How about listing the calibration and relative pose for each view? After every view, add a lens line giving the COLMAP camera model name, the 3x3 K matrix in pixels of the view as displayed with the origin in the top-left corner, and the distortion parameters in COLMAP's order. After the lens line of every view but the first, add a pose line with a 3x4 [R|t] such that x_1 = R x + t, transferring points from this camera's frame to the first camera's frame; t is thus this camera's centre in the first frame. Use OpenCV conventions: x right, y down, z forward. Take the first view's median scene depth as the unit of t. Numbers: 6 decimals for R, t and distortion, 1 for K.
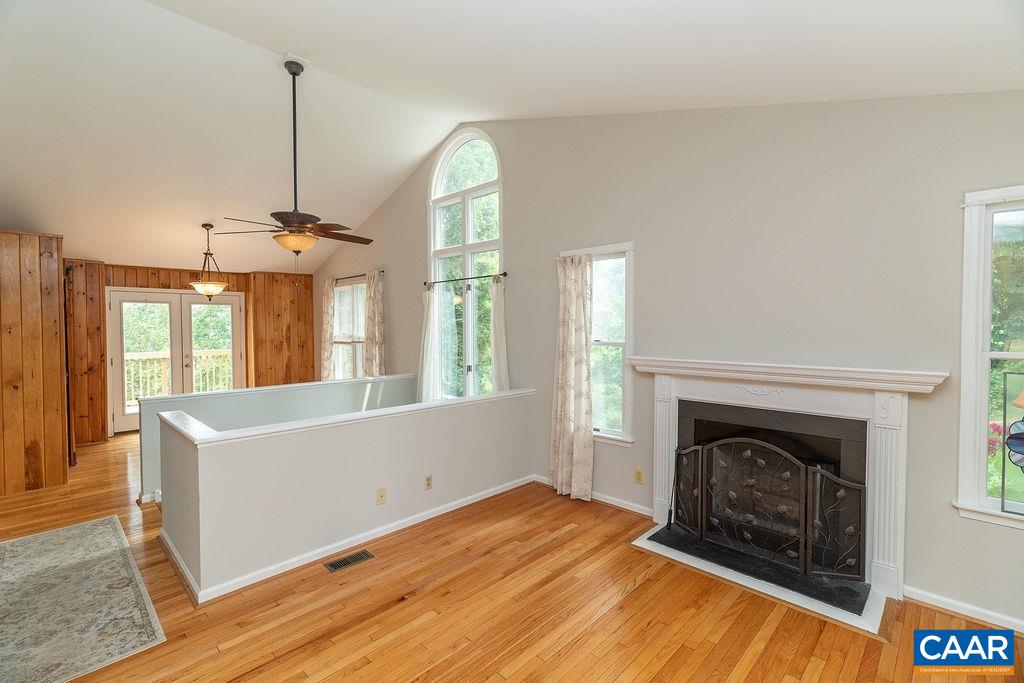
lens RADIAL K [[460.1, 0, 511.3], [0, 460.1, 339.1], [0, 0, 1]] dist [-0.003349, 0.000789]
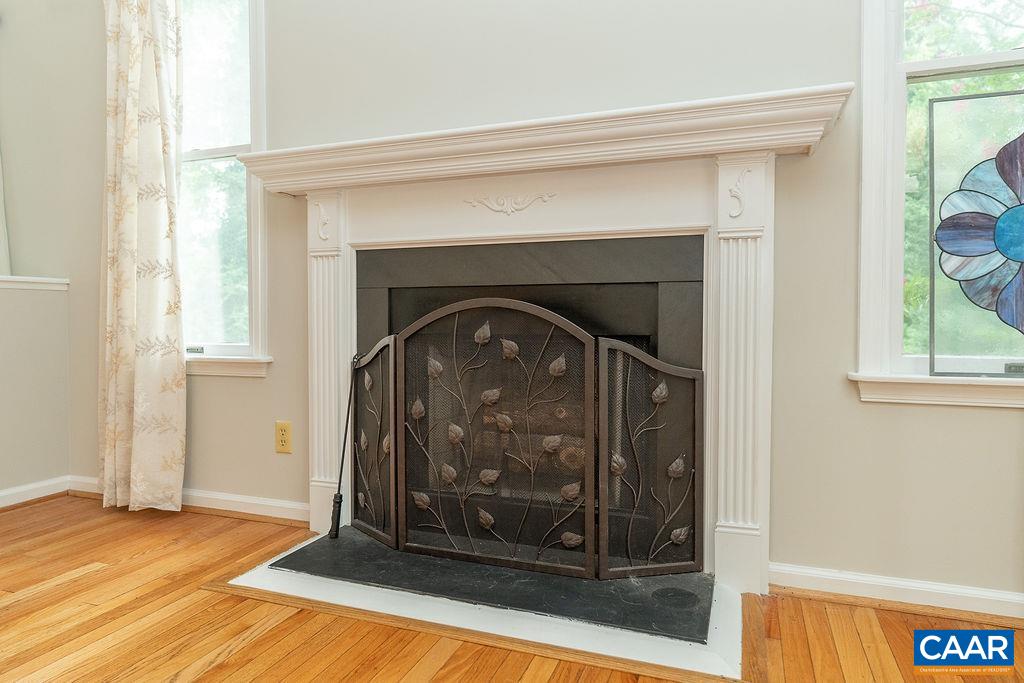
lens RADIAL K [[625.4, 0, 512.0], [0, 625.4, 341.5], [0, 0, 1]] dist [-0.003995, 0.000279]
pose [[0.912503, -0.012664, 0.408873, 0.239381], [0.011199, 0.999919, 0.005978, 0.208768], [-0.408916, -0.000876, 0.912572, 0.359048]]
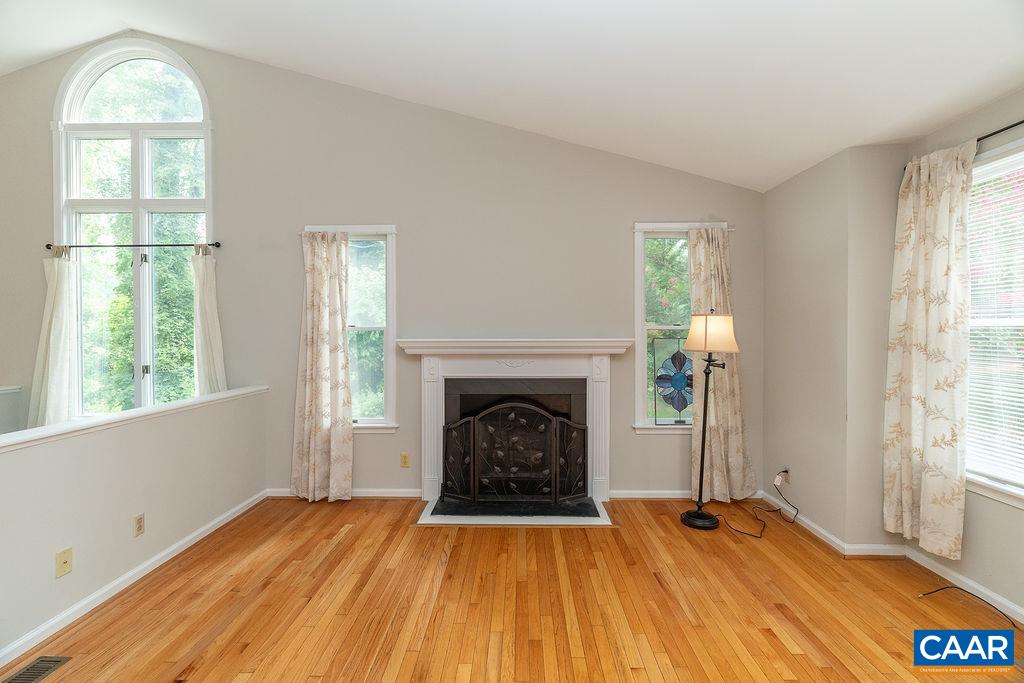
lens RADIAL K [[460.1, 0, 511.3], [0, 460.1, 339.1], [0, 0, 1]] dist [-0.003349, 0.000789]
pose [[0.727730, -0.007801, 0.685820, -0.244439], [0.021813, 0.999693, -0.011774, 0.053446], [-0.685517, 0.023528, 0.727676, 0.110355]]
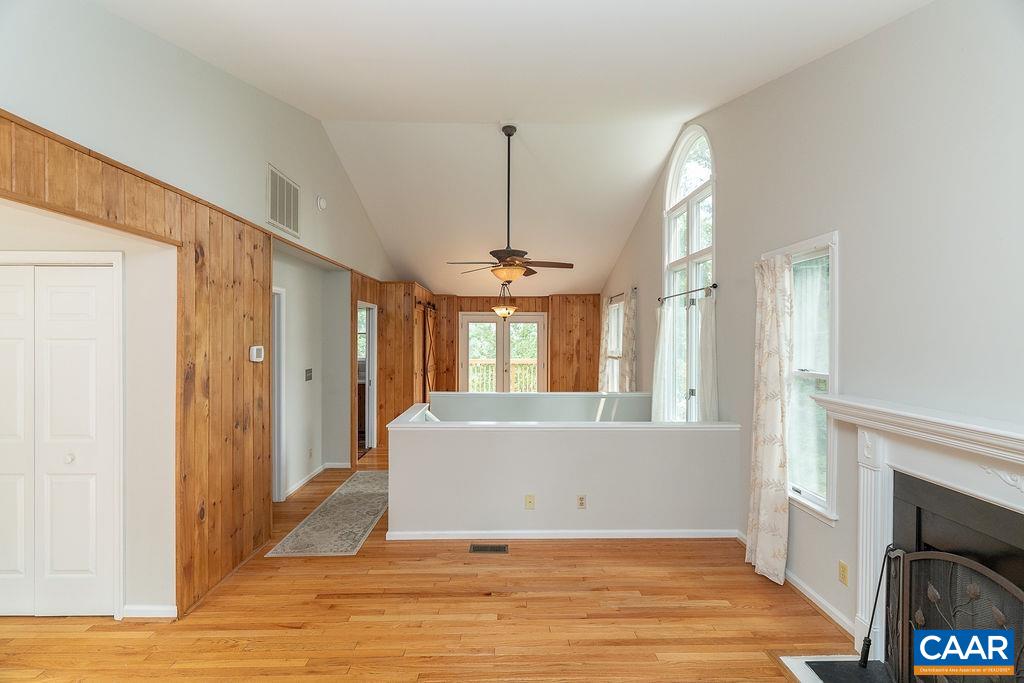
lens RADIAL K [[460.1, 0, 511.3], [0, 460.1, 339.1], [0, 0, 1]] dist [-0.003349, 0.000789]
pose [[0.712545, 0.009260, -0.701565, 0.412031], [-0.026901, 0.999538, -0.014129, -0.025463], [0.701111, 0.028940, 0.712465, 0.165924]]
